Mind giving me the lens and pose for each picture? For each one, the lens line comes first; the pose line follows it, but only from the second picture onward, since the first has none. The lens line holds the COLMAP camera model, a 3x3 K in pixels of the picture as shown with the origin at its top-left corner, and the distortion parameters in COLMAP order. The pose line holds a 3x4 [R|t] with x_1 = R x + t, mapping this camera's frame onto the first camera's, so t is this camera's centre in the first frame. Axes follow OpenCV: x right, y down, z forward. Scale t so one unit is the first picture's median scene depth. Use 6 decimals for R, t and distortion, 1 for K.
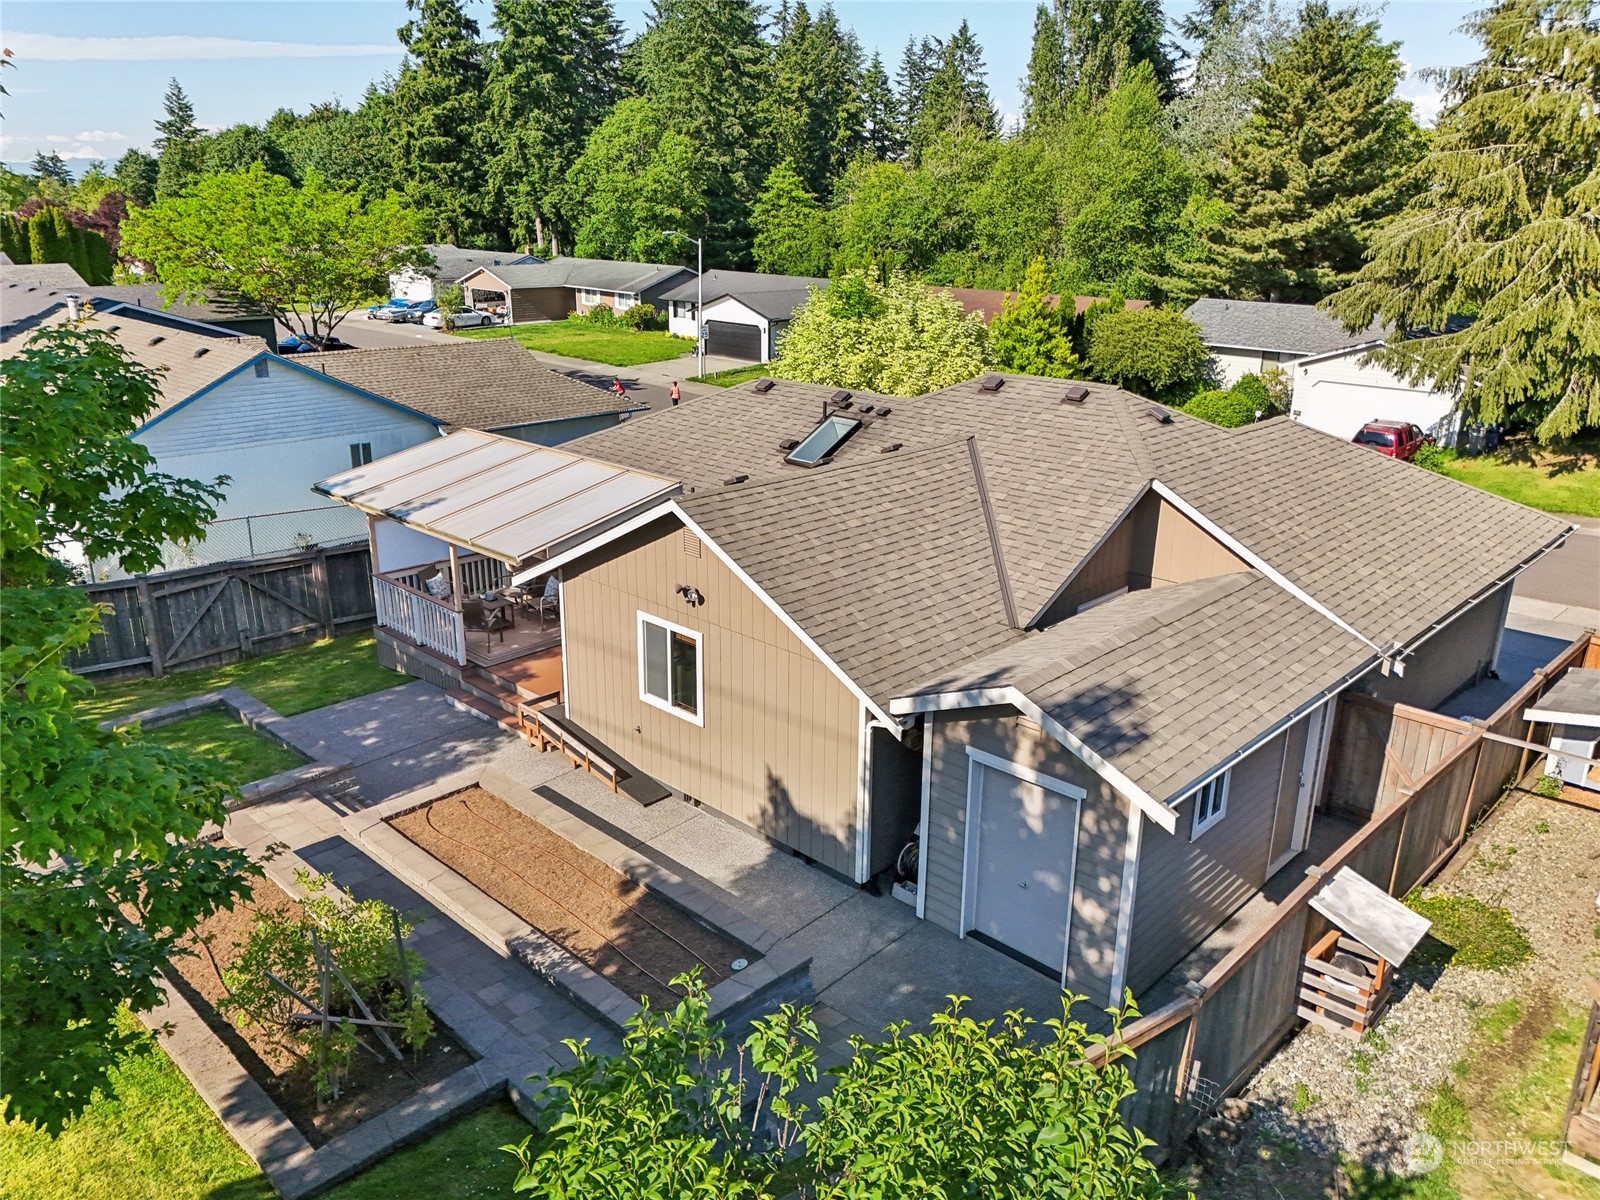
lens RADIAL K [[1170.1, 0, 800.0], [0, 1170.1, 600.0], [0, 0, 1]] dist [0.084401, -0.001877]
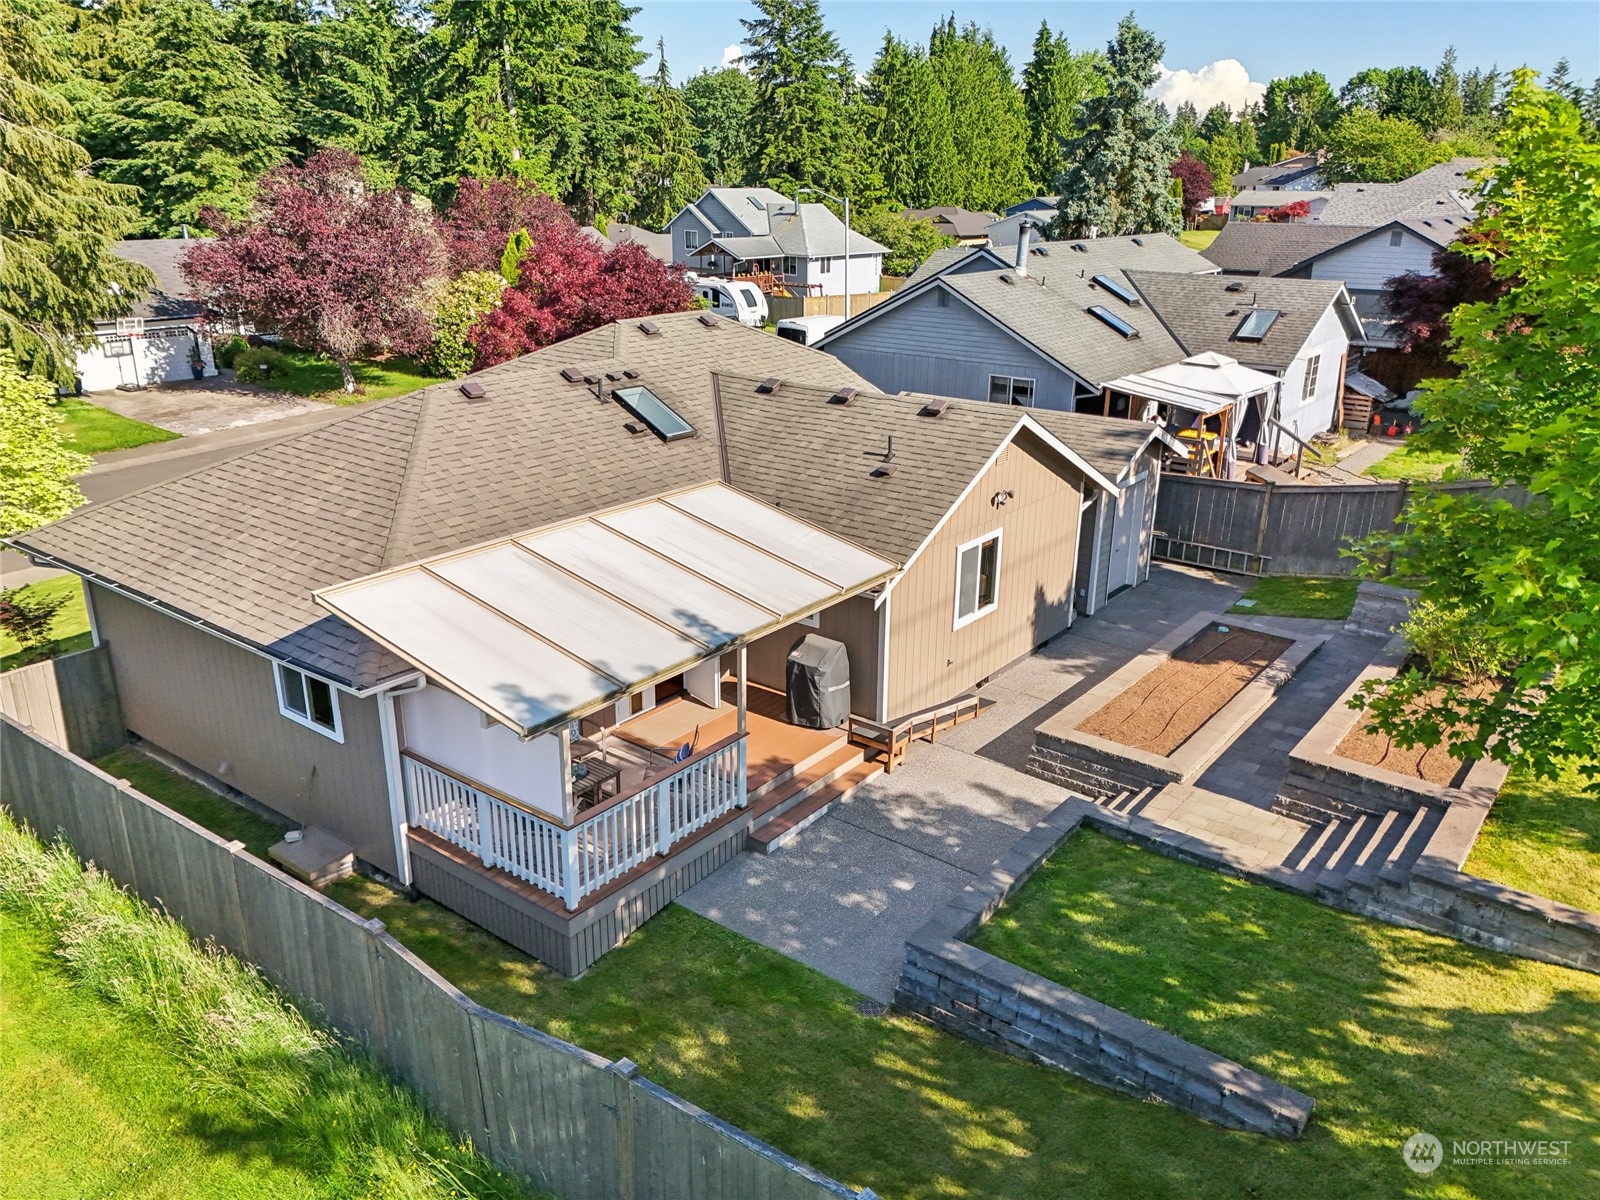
lens RADIAL K [[1170.1, 0, 800.0], [0, 1170.1, 600.0], [0, 0, 1]] dist [0.084401, -0.001877]
pose [[-0.112638, -0.342175, 0.932861, -1.137837], [0.298154, 0.883934, 0.360229, -0.376611], [-0.947848, 0.318712, 0.002456, 1.156846]]
